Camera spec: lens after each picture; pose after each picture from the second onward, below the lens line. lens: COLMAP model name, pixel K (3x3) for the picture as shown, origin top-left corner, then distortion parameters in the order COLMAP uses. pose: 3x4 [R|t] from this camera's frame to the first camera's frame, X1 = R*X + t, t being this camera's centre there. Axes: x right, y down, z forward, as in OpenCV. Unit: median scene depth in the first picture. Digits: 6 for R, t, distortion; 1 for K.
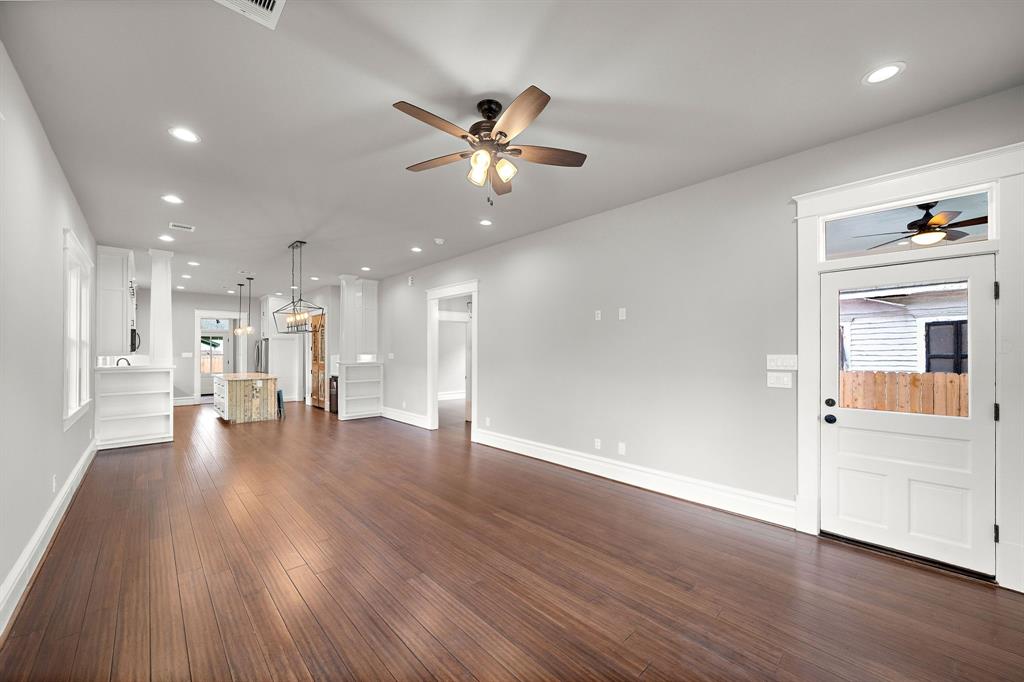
lens RADIAL K [[385.3, 0, 513.1], [0, 385.3, 354.3], [0, 0, 1]] dist [-0.001873, -0.000234]
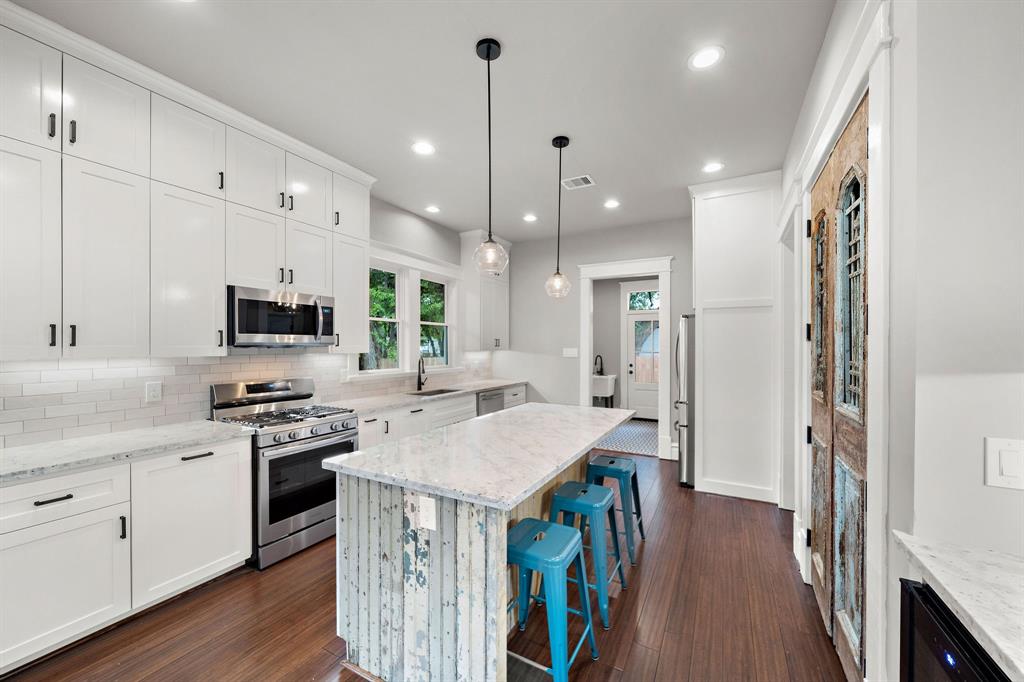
lens RADIAL K [[387.0, 0, 514.7], [0, 387.0, 346.5], [0, 0, 1]] dist [-0.001015, -0.000087]
pose [[0.308668, 0.000672, -0.951170, -0.452380], [-0.007852, 0.999967, -0.001841, -0.005857], [0.951137, 0.008037, 0.308663, 0.958567]]
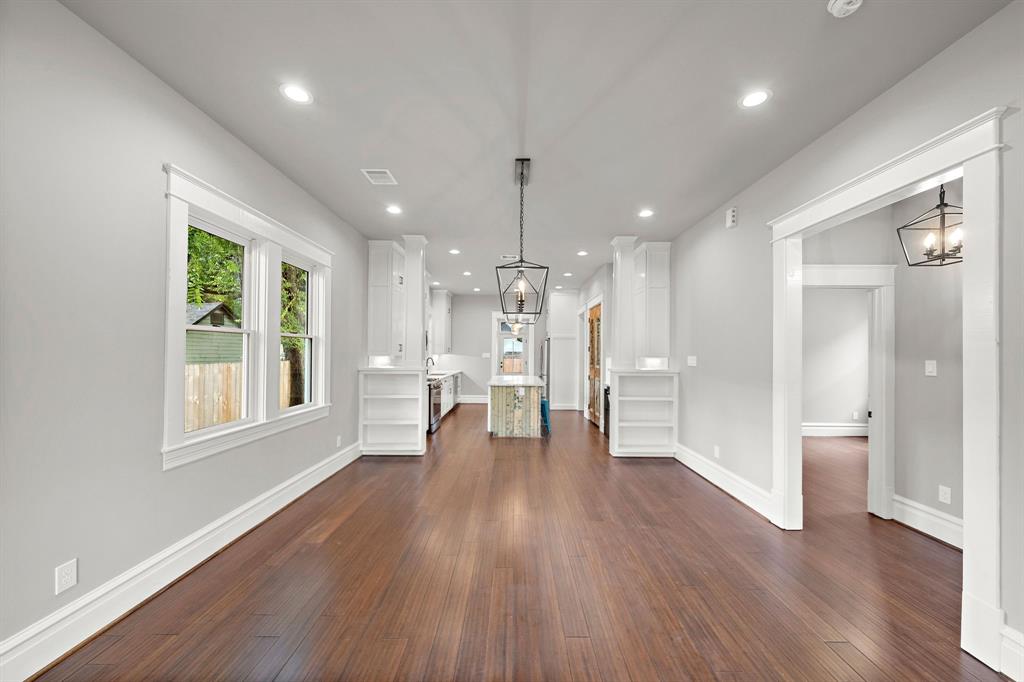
lens RADIAL K [[370.3, 0, 512.0], [0, 370.3, 341.0], [0, 0, 1]] dist [-0.000695, -0.000139]
pose [[0.720752, -0.015098, -0.693029, -0.123162], [-0.012584, 0.999313, -0.034859, -0.002993], [0.693079, 0.033846, 0.720066, 0.404530]]
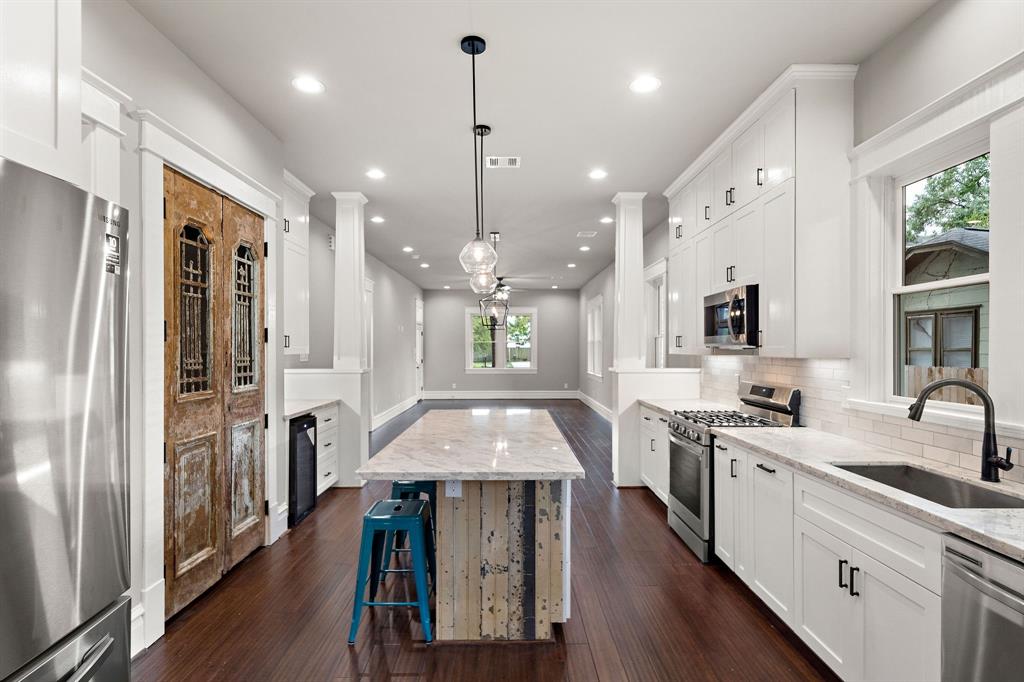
lens RADIAL K [[508.7, 0, 508.7], [0, 508.7, 349.6], [0, 0, 1]] dist [0.000607, -0.000170]
pose [[-0.726165, -0.000685, 0.687520, -1.026035], [0.007447, 0.999933, 0.008861, -0.008392], [-0.687480, 0.011555, -0.726112, 1.331297]]
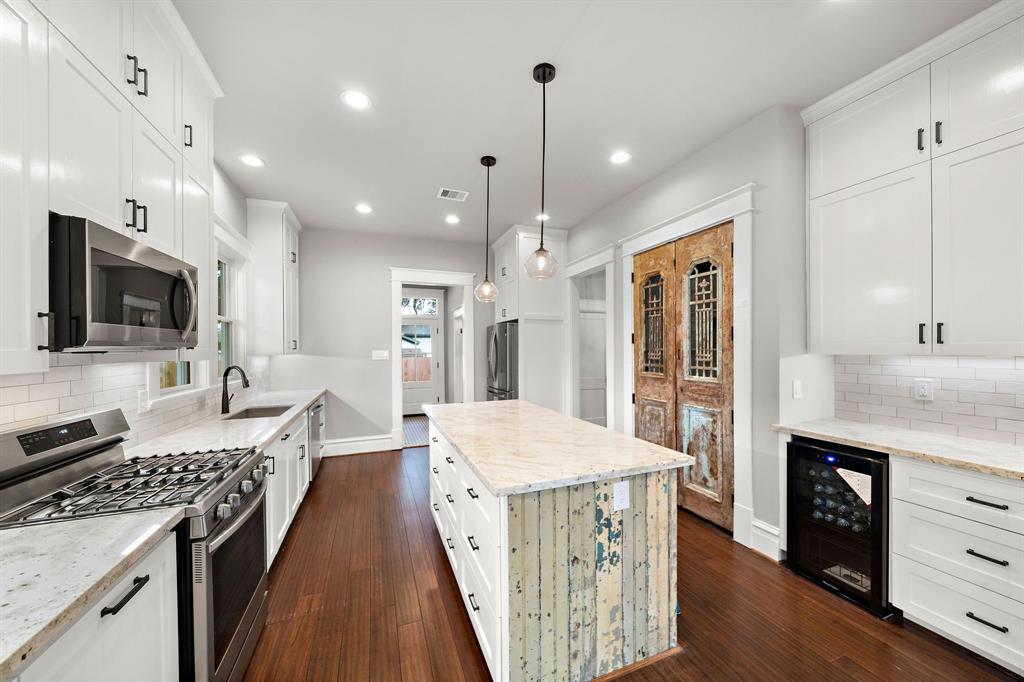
lens RADIAL K [[359.7, 0, 510.7], [0, 359.7, 349.2], [0, 0, 1]] dist [-0.000979, -0.000132]
pose [[0.923205, -0.005231, -0.384271, -0.623492], [0.003876, 0.999983, -0.004299, -0.003822], [0.384287, 0.002479, 0.923210, 0.774498]]
